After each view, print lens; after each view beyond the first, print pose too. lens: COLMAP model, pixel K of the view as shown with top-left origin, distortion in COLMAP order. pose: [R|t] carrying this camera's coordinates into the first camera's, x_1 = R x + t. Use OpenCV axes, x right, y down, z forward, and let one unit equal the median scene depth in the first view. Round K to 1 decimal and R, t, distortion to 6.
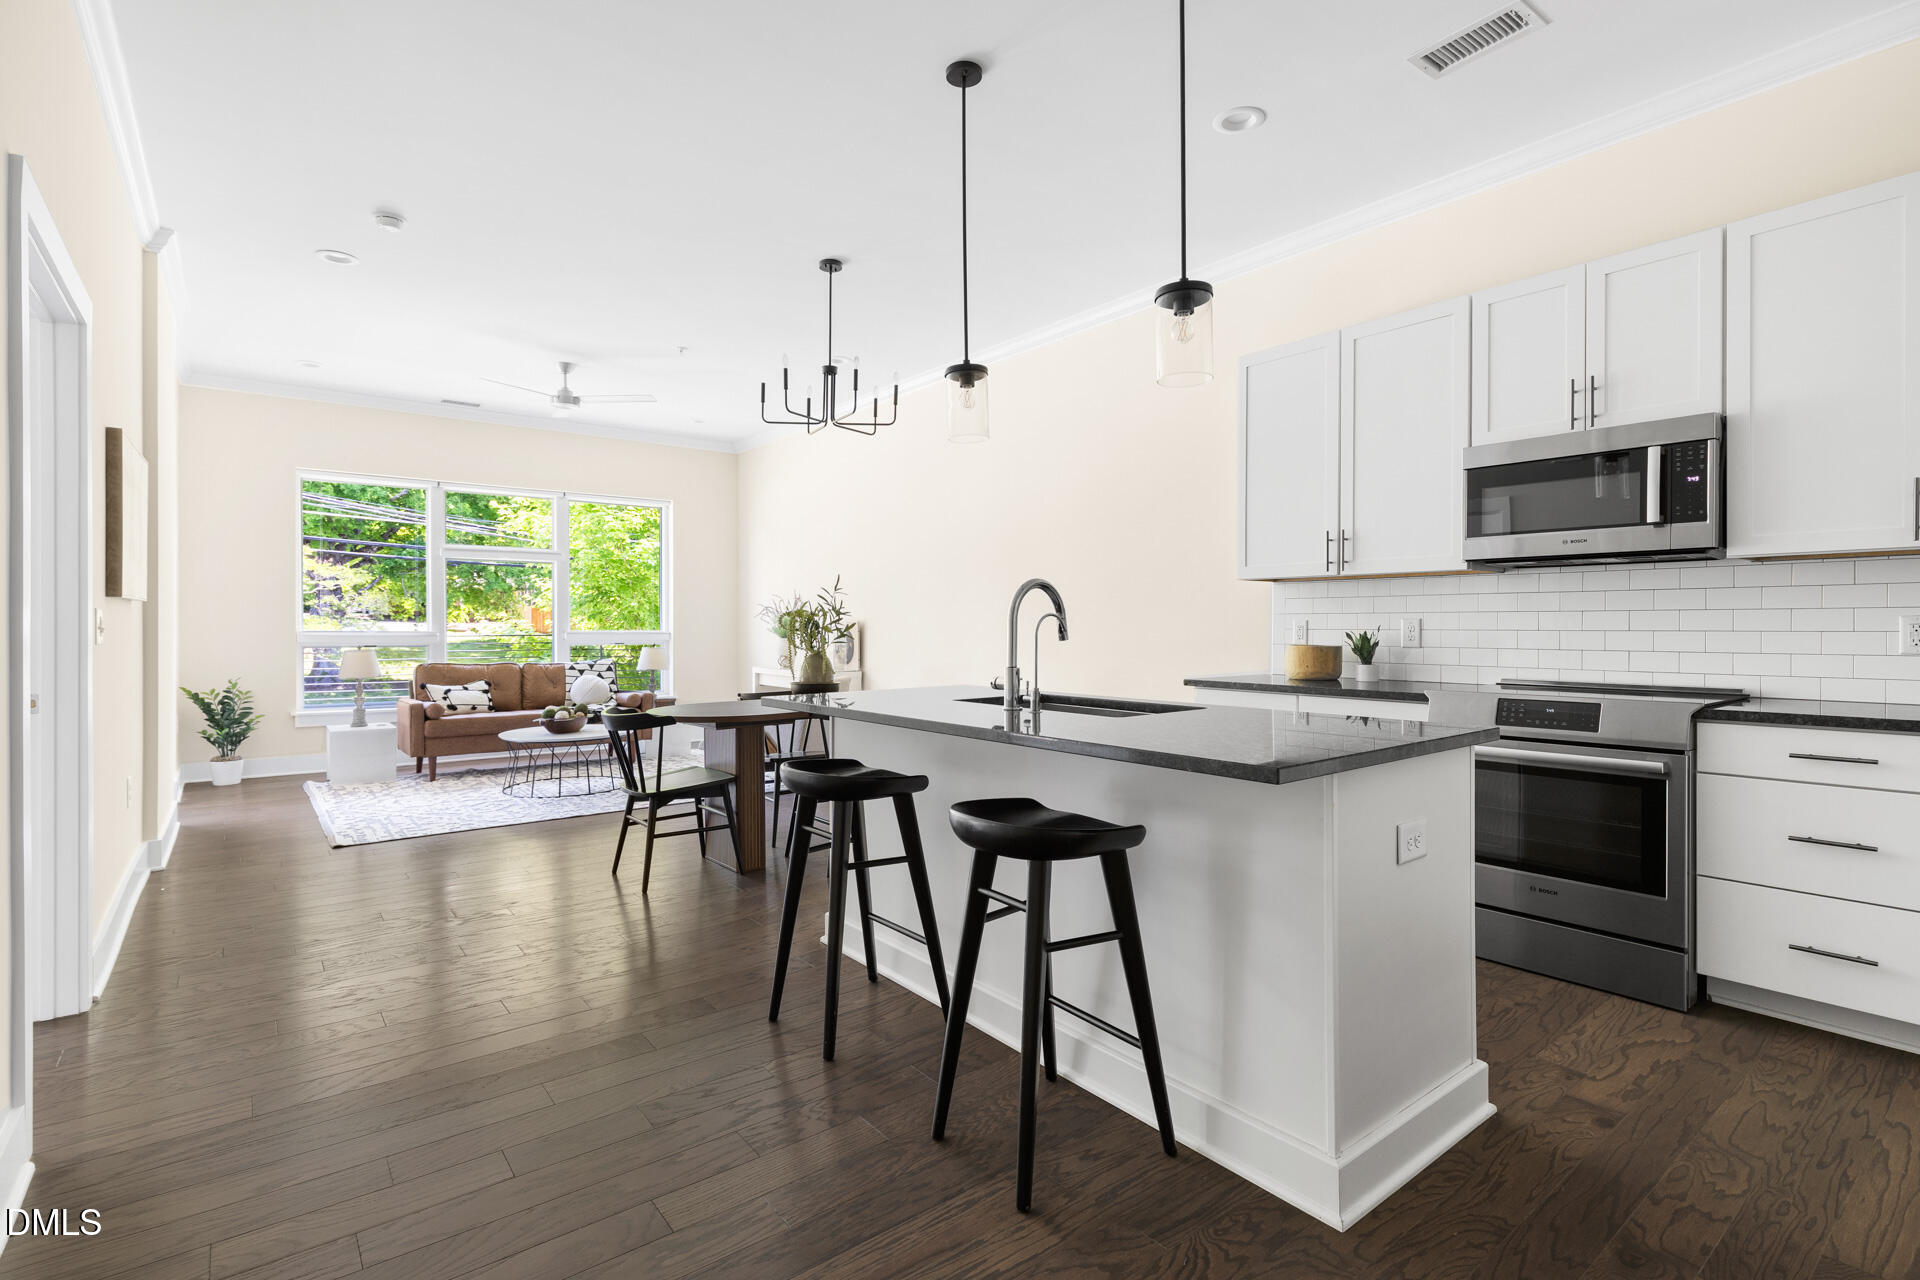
lens RADIAL K [[911.8, 0, 955.4], [0, 911.8, 632.6], [0, 0, 1]] dist [0.007331, -0.002672]
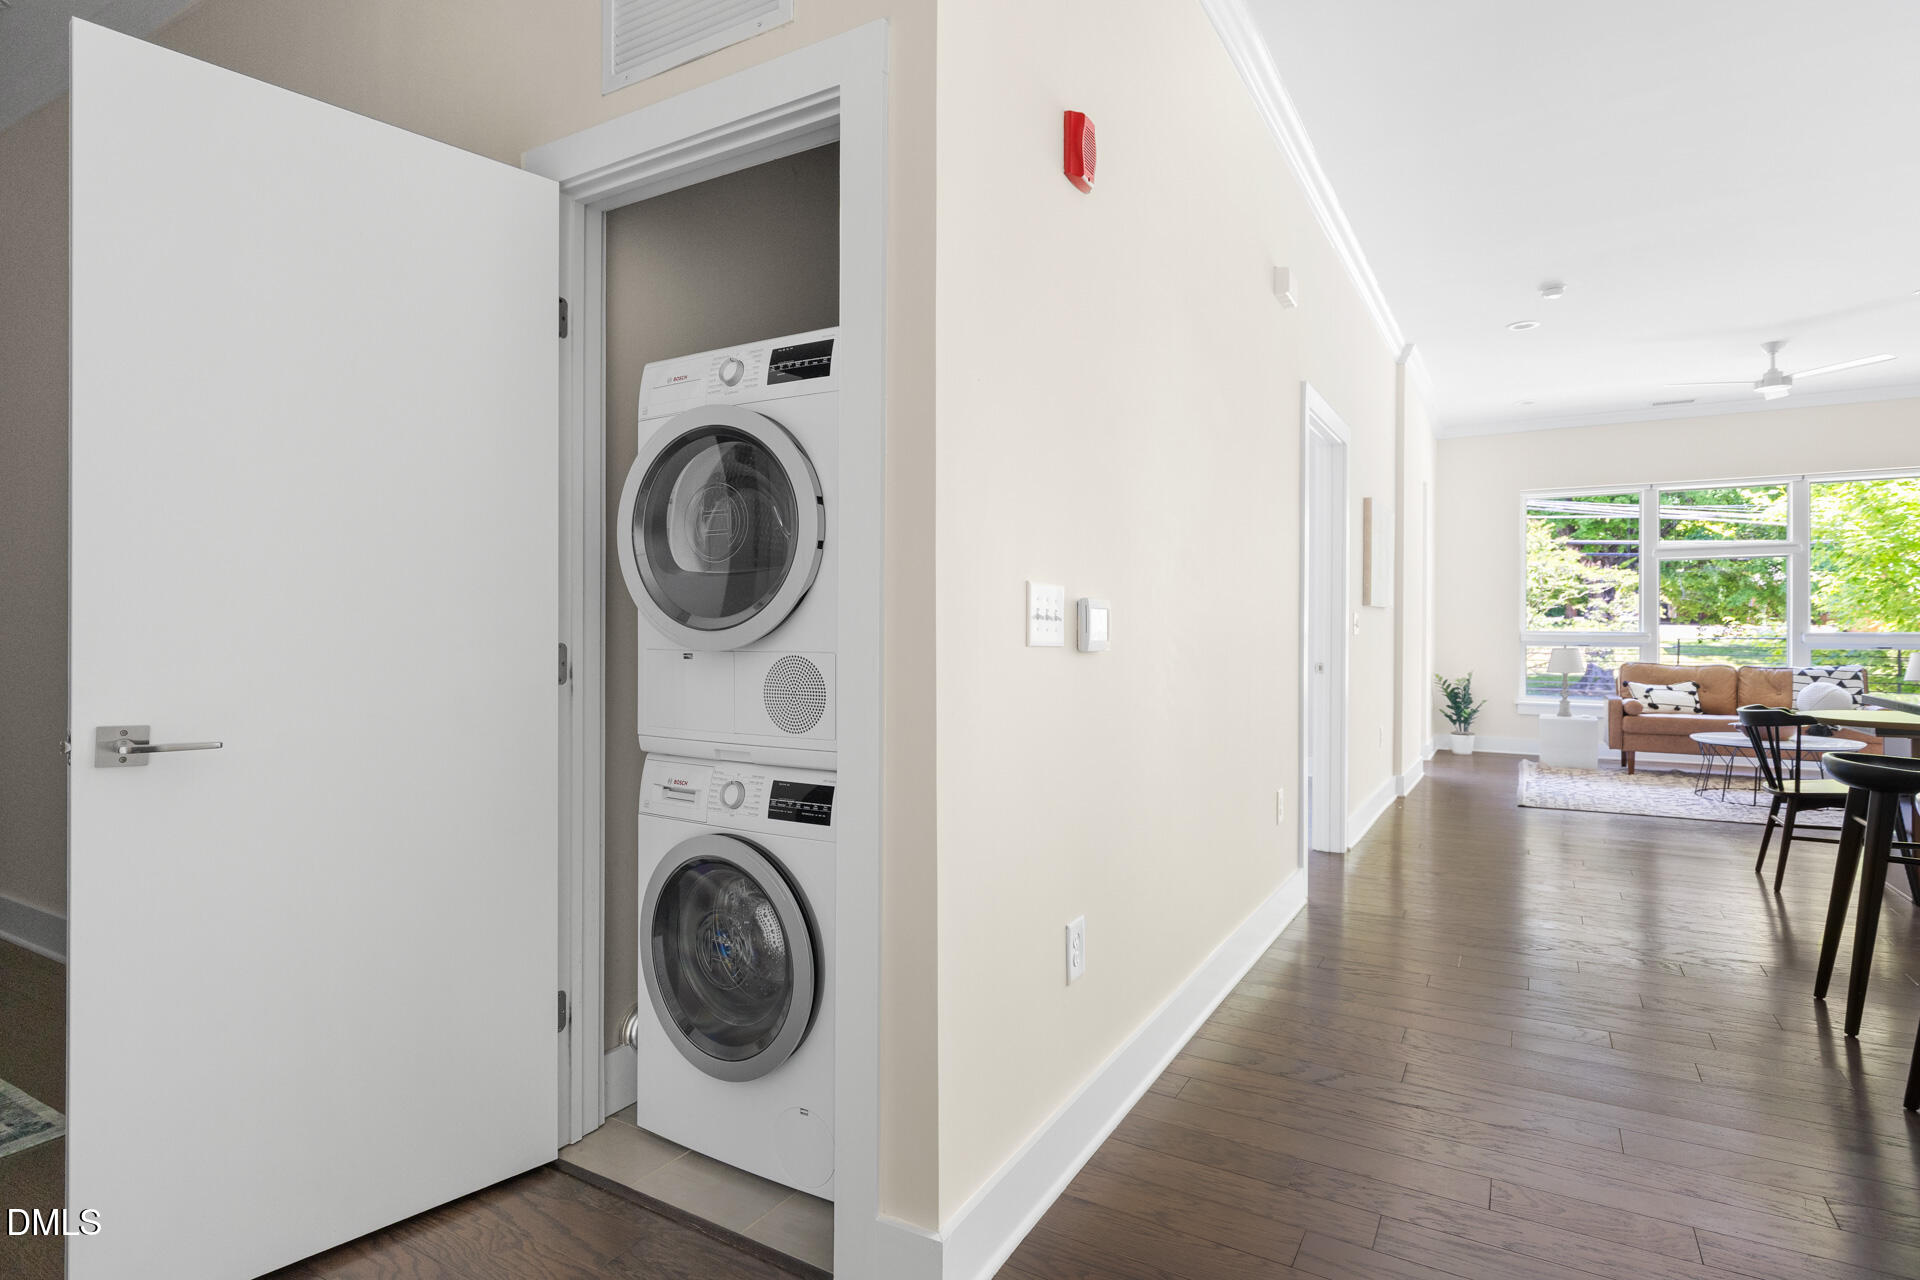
lens RADIAL K [[988.4, 0, 966.6], [0, 988.4, 630.4], [0, 0, 1]] dist [-0.000183, 0.000115]
pose [[0.376020, 0.000811, -0.926611, 0.275082], [-0.008244, 0.999963, -0.002470, 0.009870], [0.926575, 0.008568, 0.376013, -0.188946]]
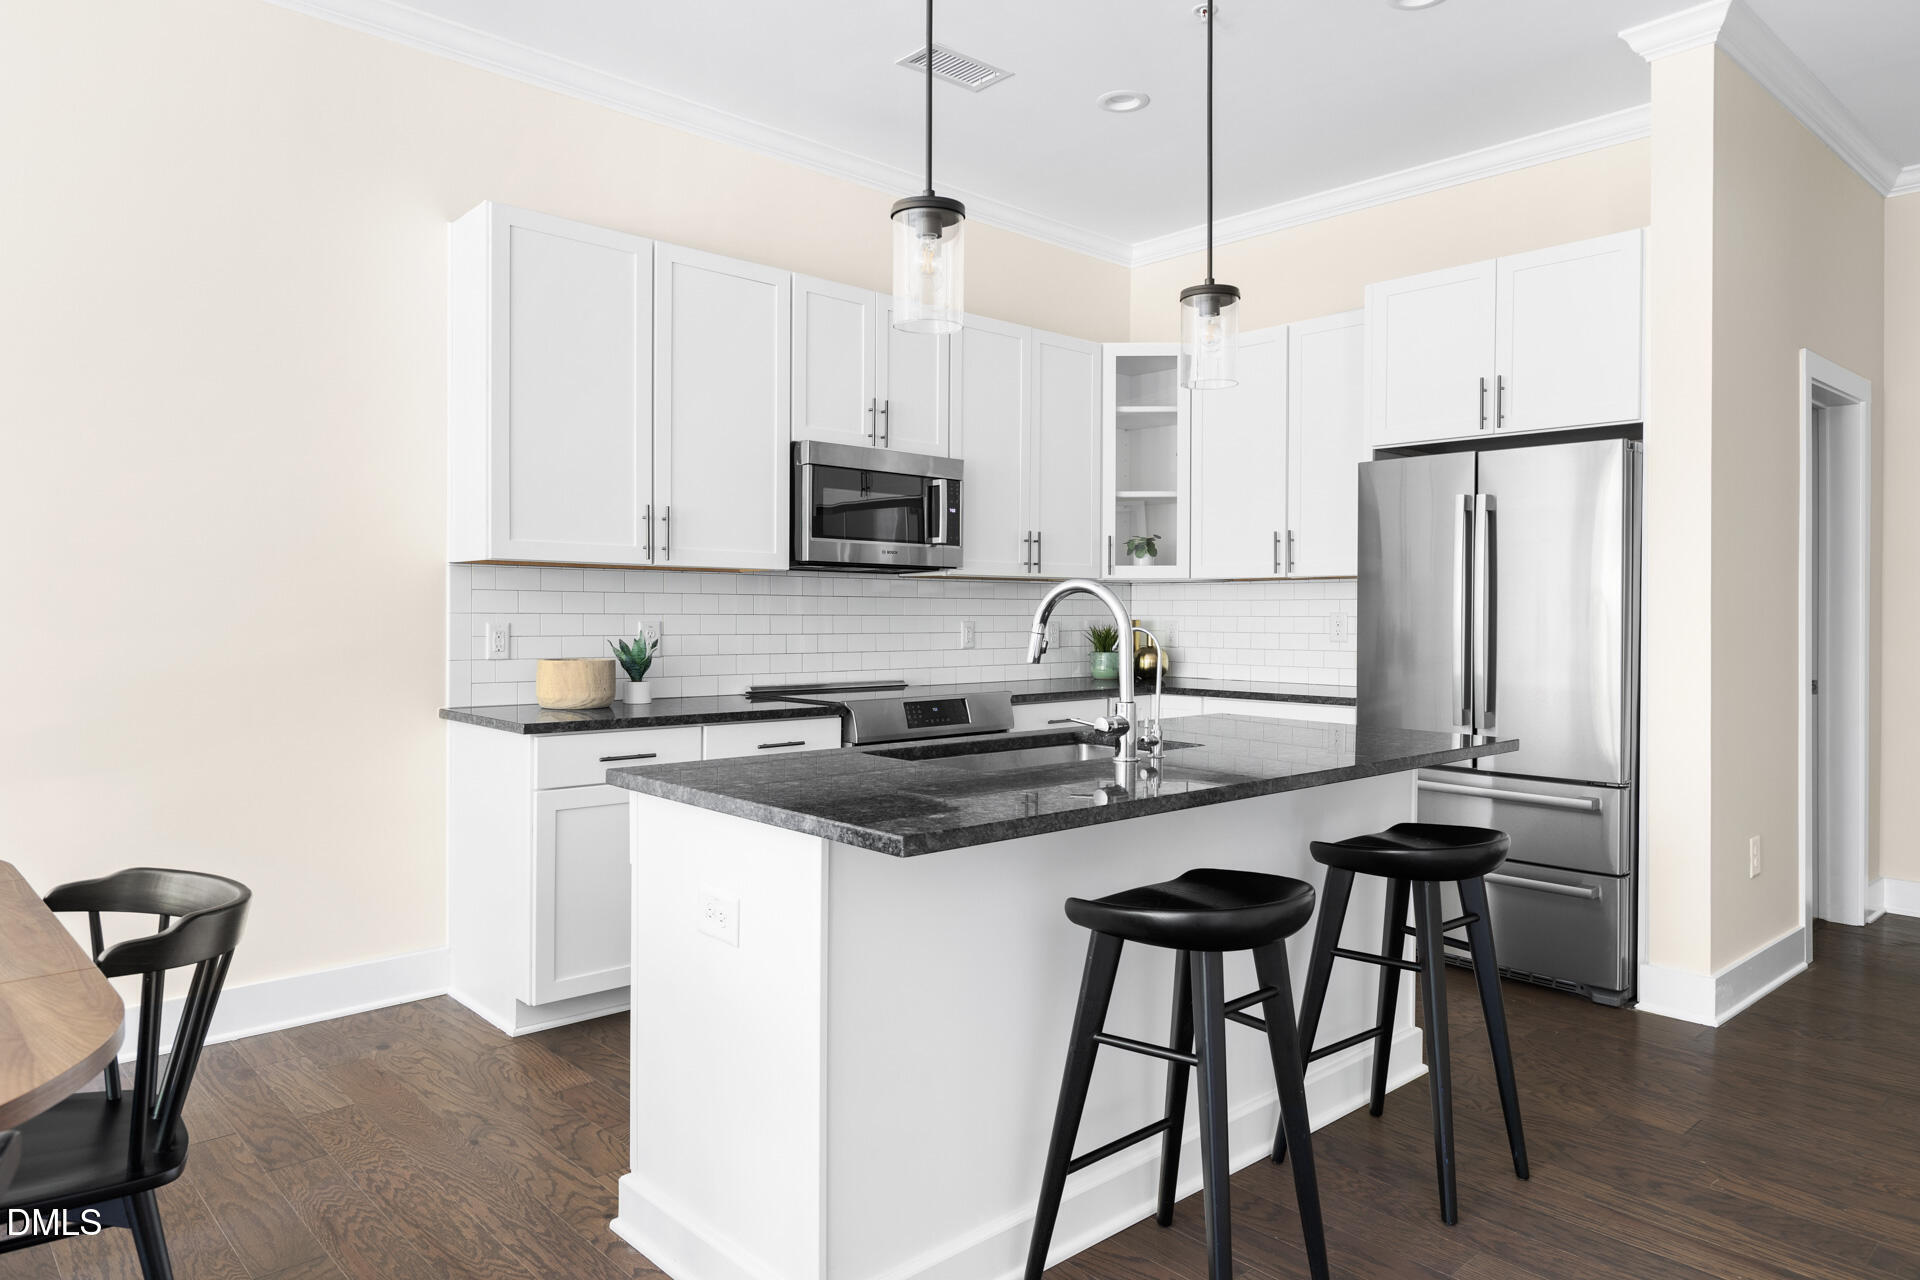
lens RADIAL K [[1229.7, 0, 963.3], [0, 1229.7, 634.7], [0, 0, 1]] dist [0.006015, 0.000385]
pose [[-0.089646, -0.017692, 0.995817, -0.515616], [0.003361, 0.999831, 0.018066, -0.019053], [-0.995968, 0.004966, -0.089572, 0.700300]]
